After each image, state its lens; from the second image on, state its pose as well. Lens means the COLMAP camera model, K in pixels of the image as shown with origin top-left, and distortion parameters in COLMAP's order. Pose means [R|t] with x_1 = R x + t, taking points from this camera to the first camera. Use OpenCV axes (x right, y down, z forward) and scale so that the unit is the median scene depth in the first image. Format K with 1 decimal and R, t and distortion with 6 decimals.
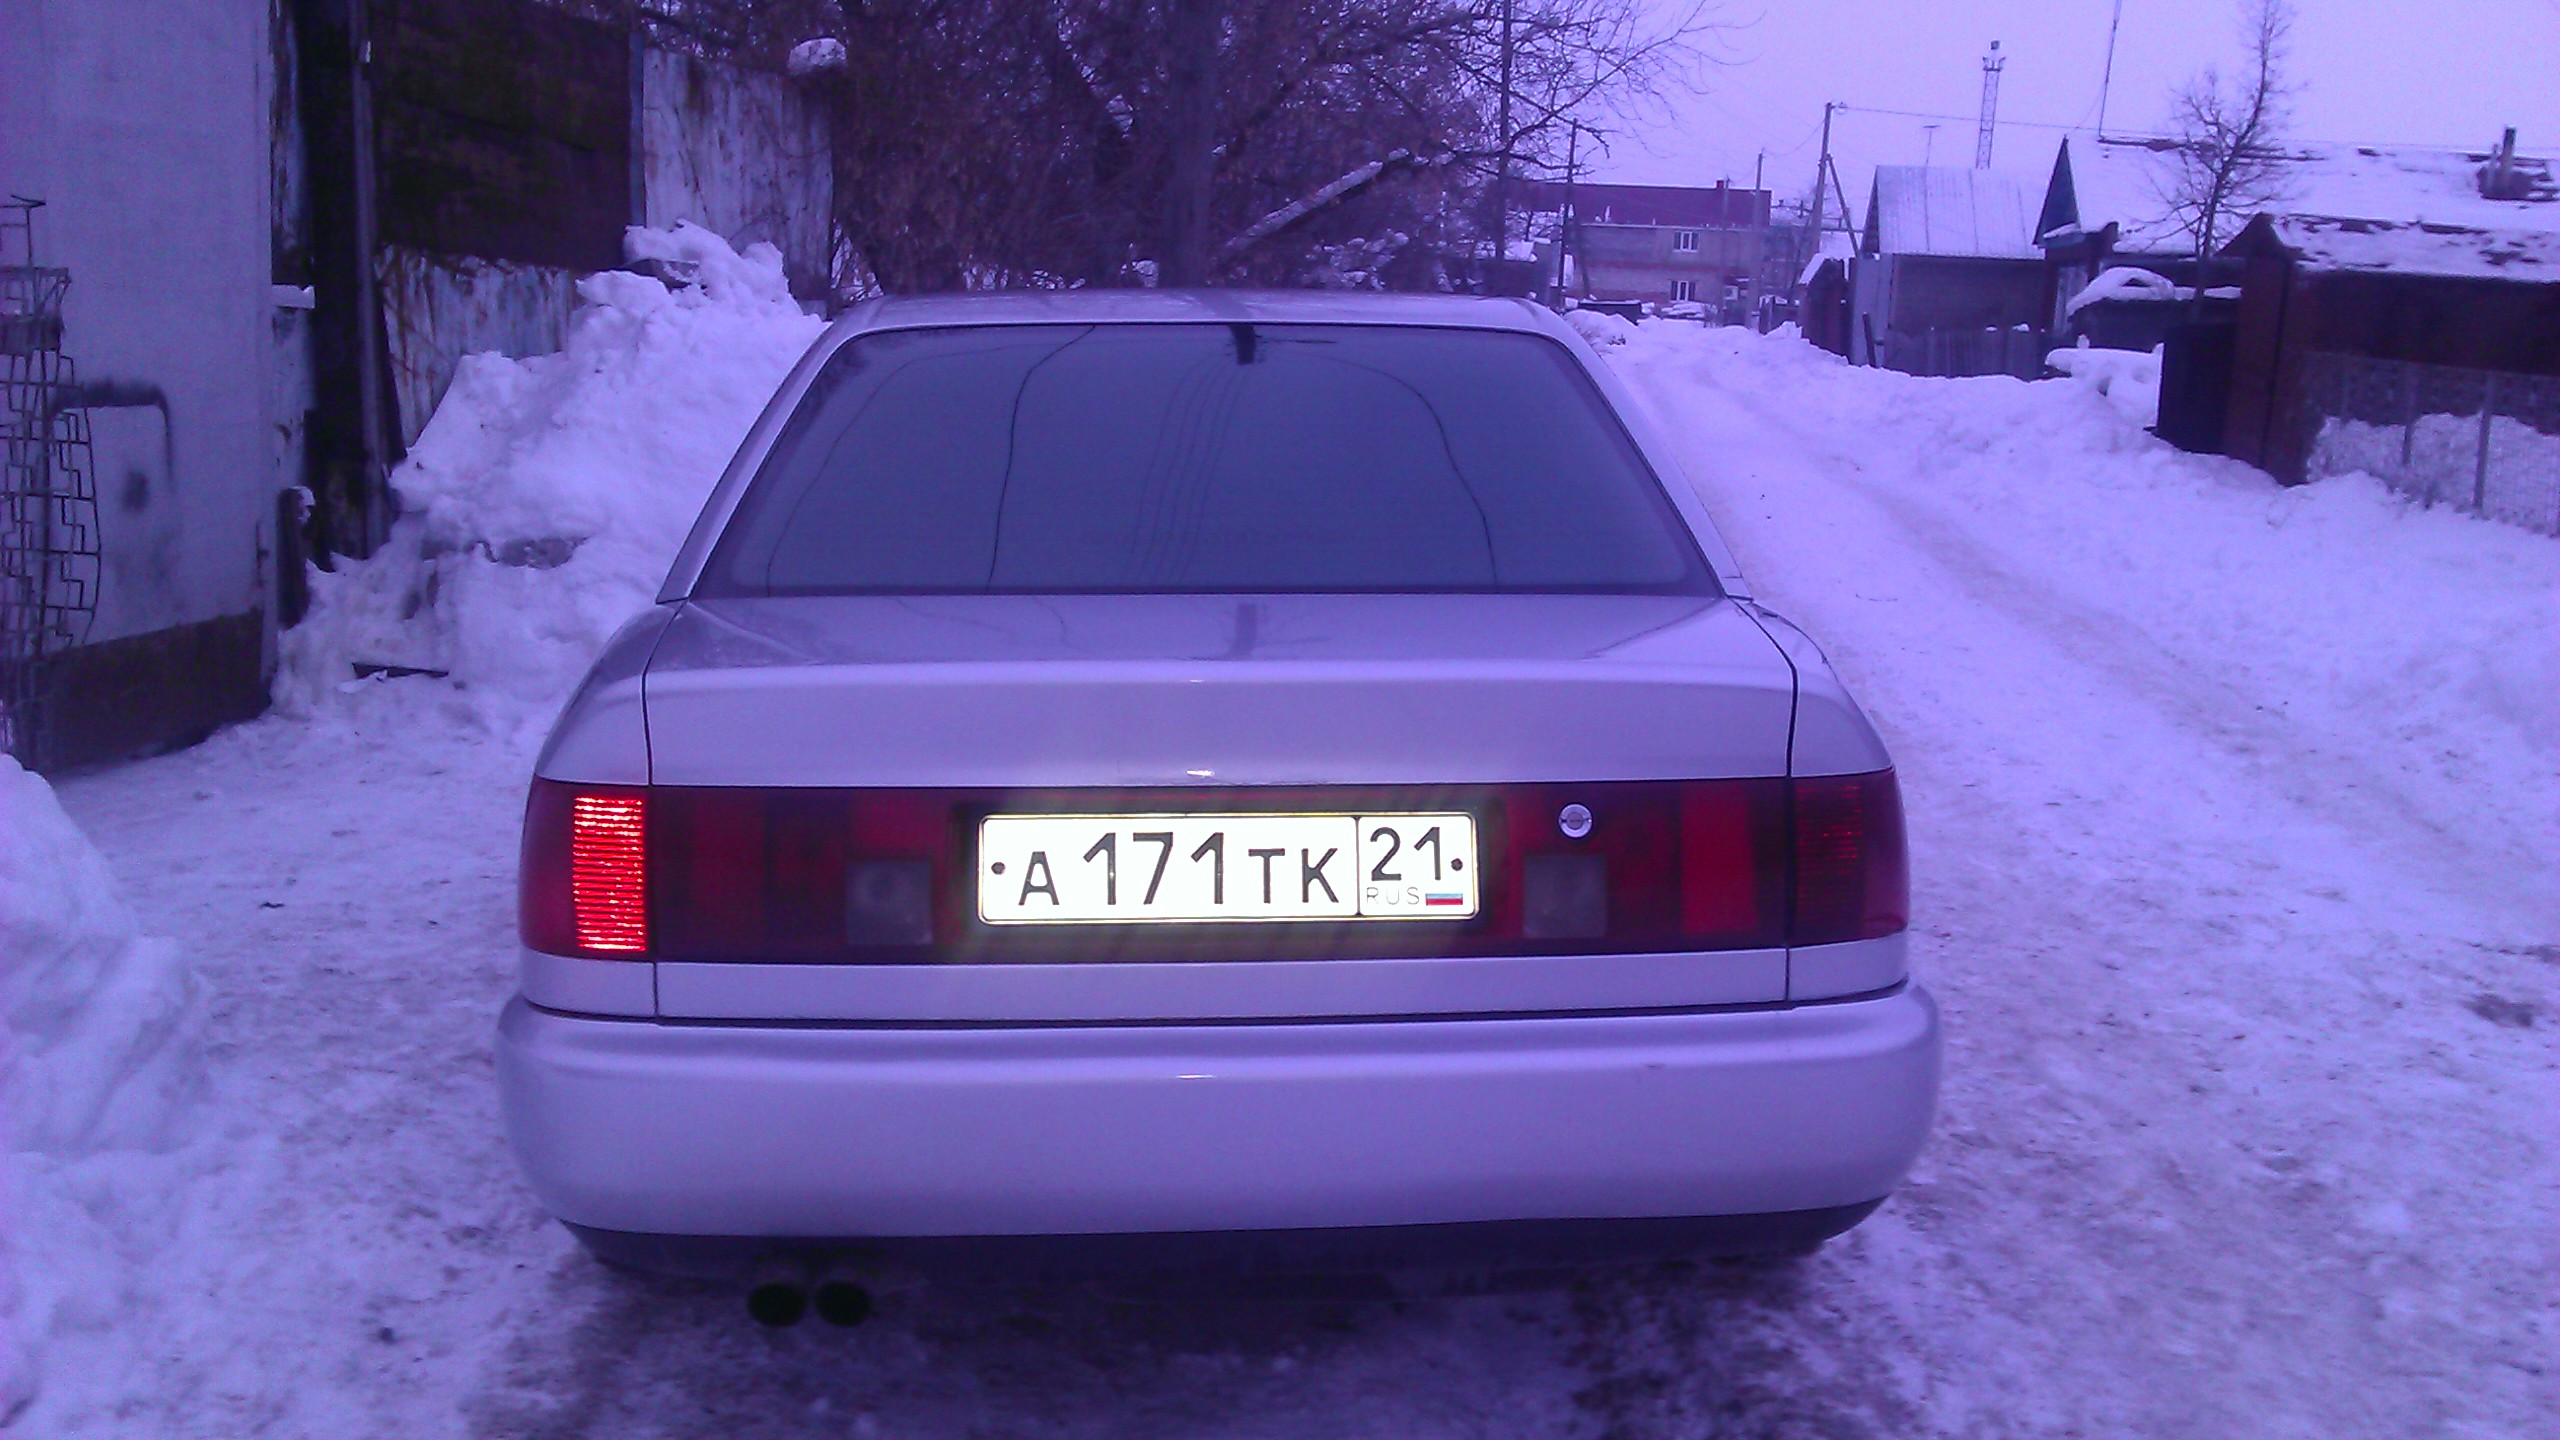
lens RADIAL K [[2355.9, 0, 1280.0], [0, 2355.9, 720.0], [0, 0, 1]] dist [0.051026, -0.143538]
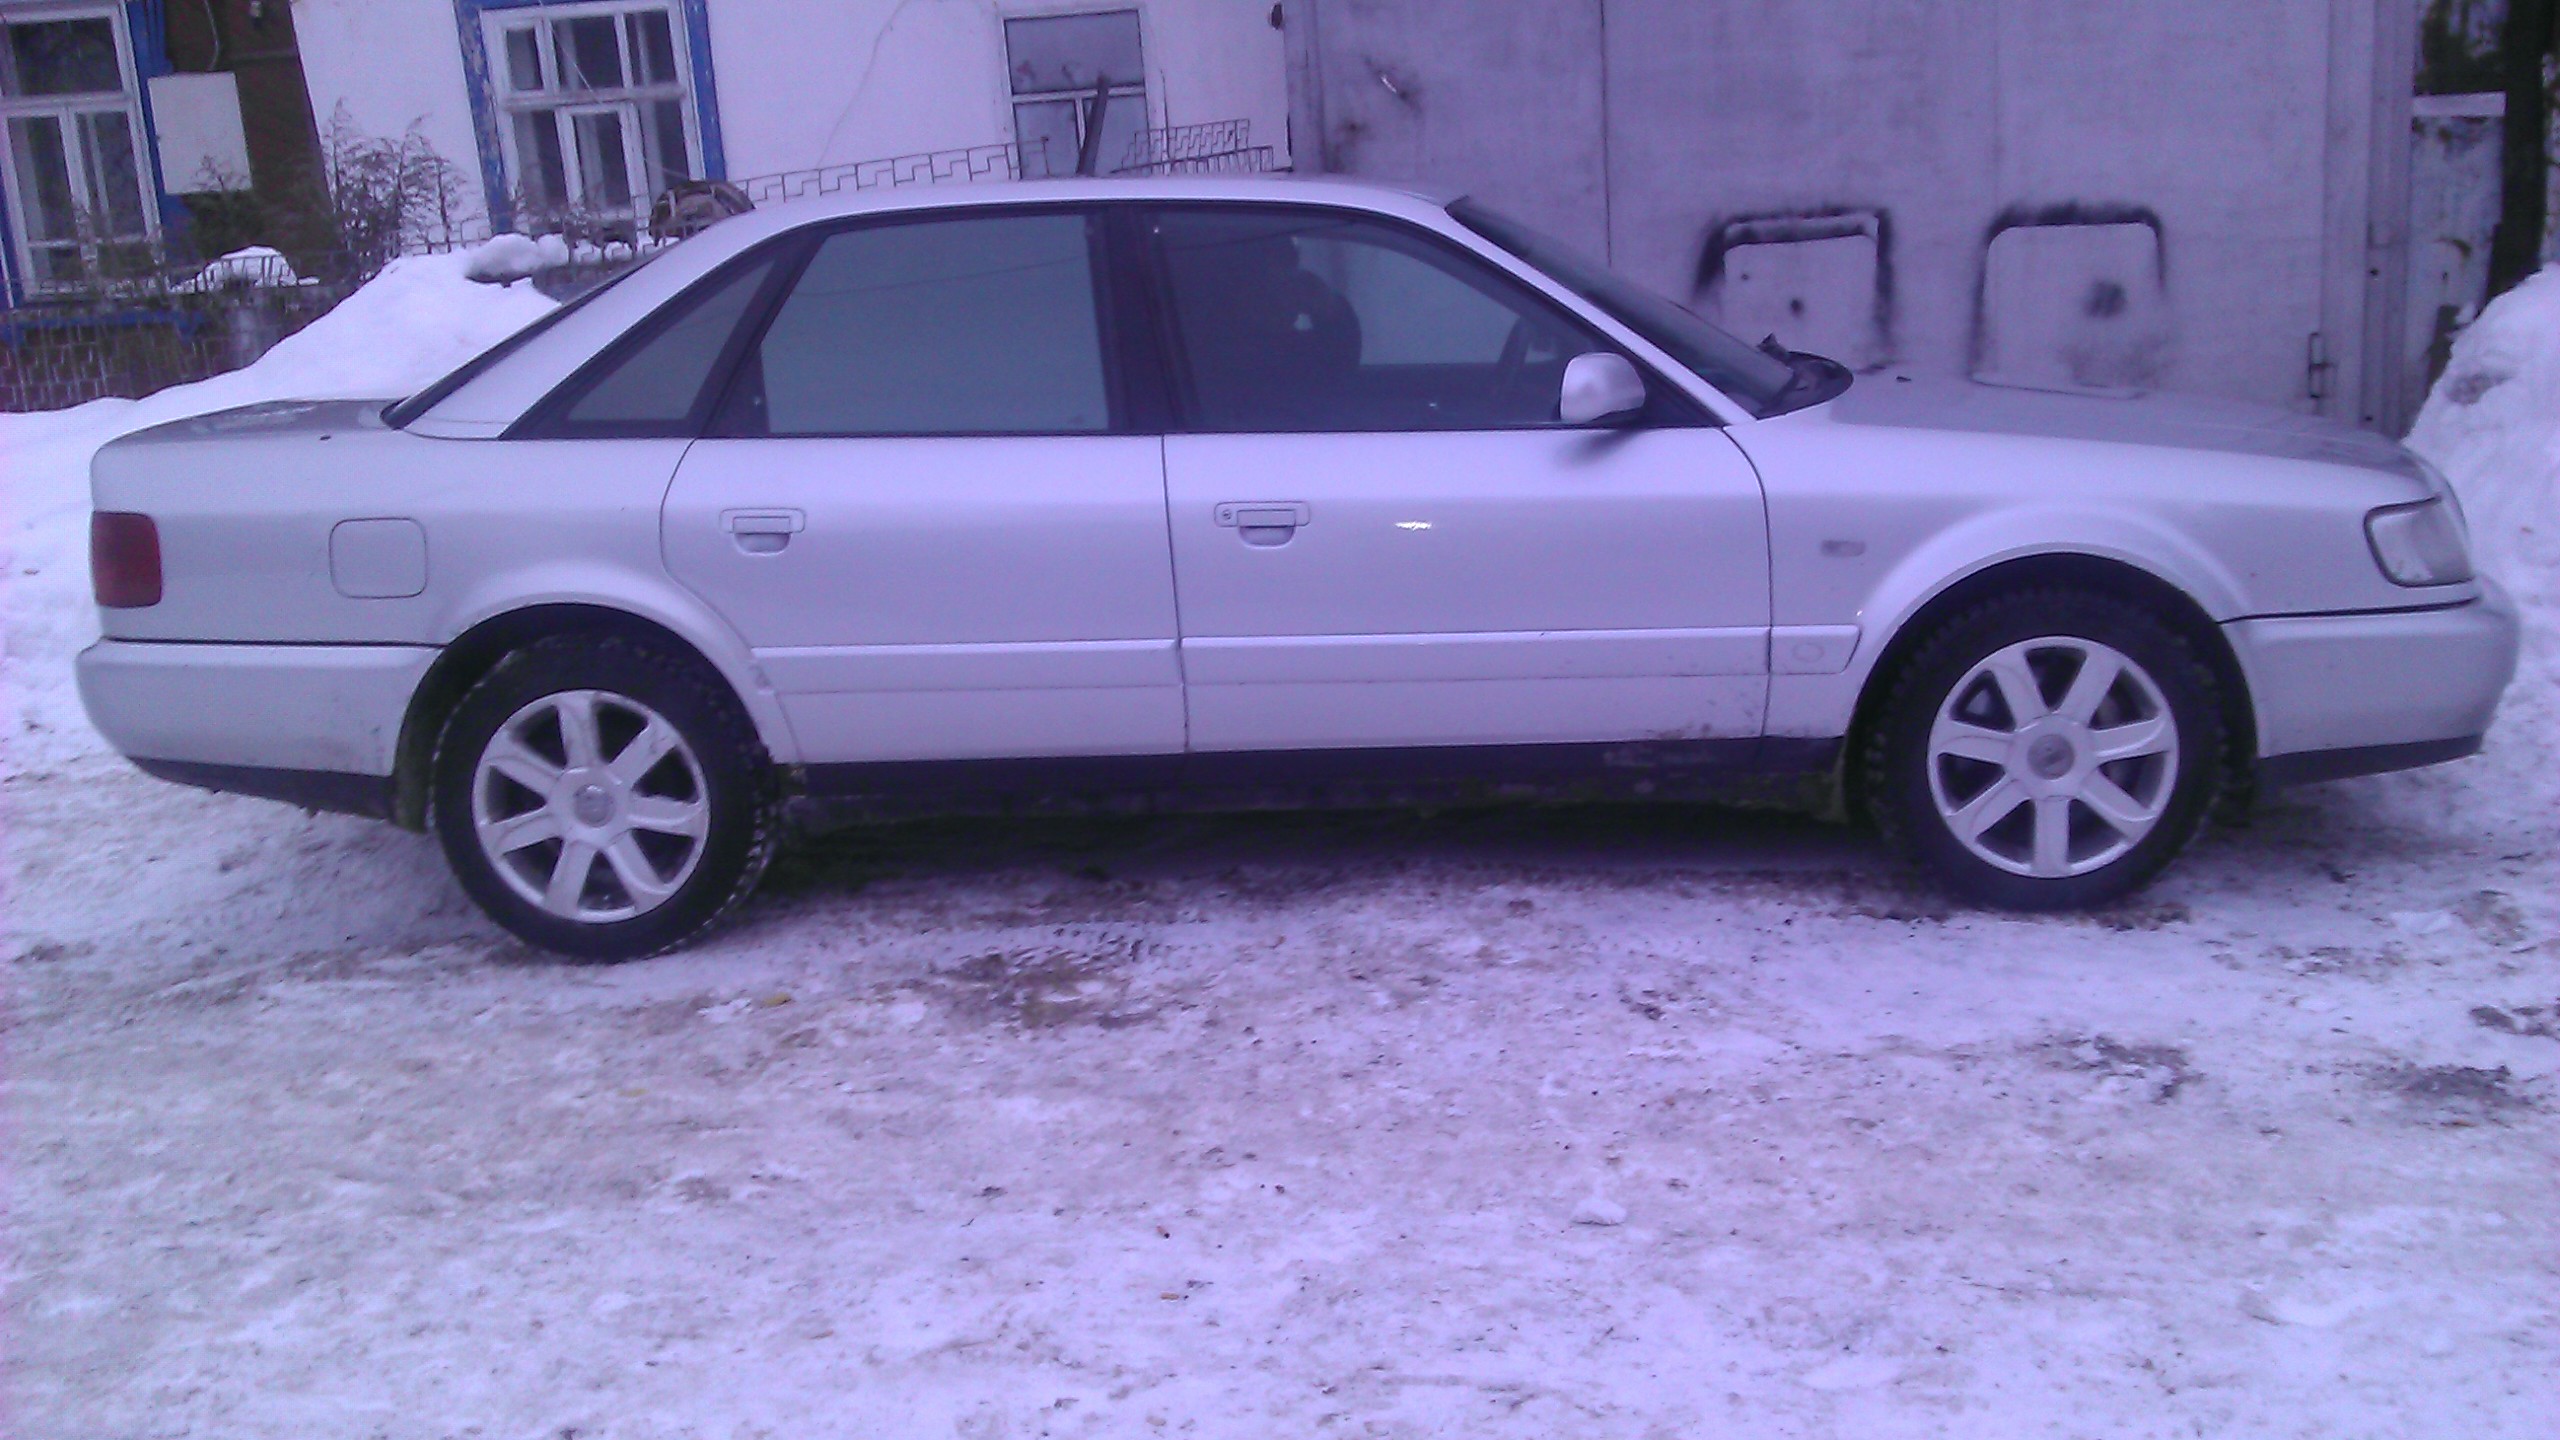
lens RADIAL K [[2352.7, 0, 1366.3], [0, 2352.7, 742.9], [0, 0, 1]] dist [0.053405, -0.142394]
pose [[-0.033451, 0.229234, -0.972796, 1.268280], [-0.115546, 0.965927, 0.231588, -0.211310], [0.992739, 0.120150, -0.005824, 1.262790]]
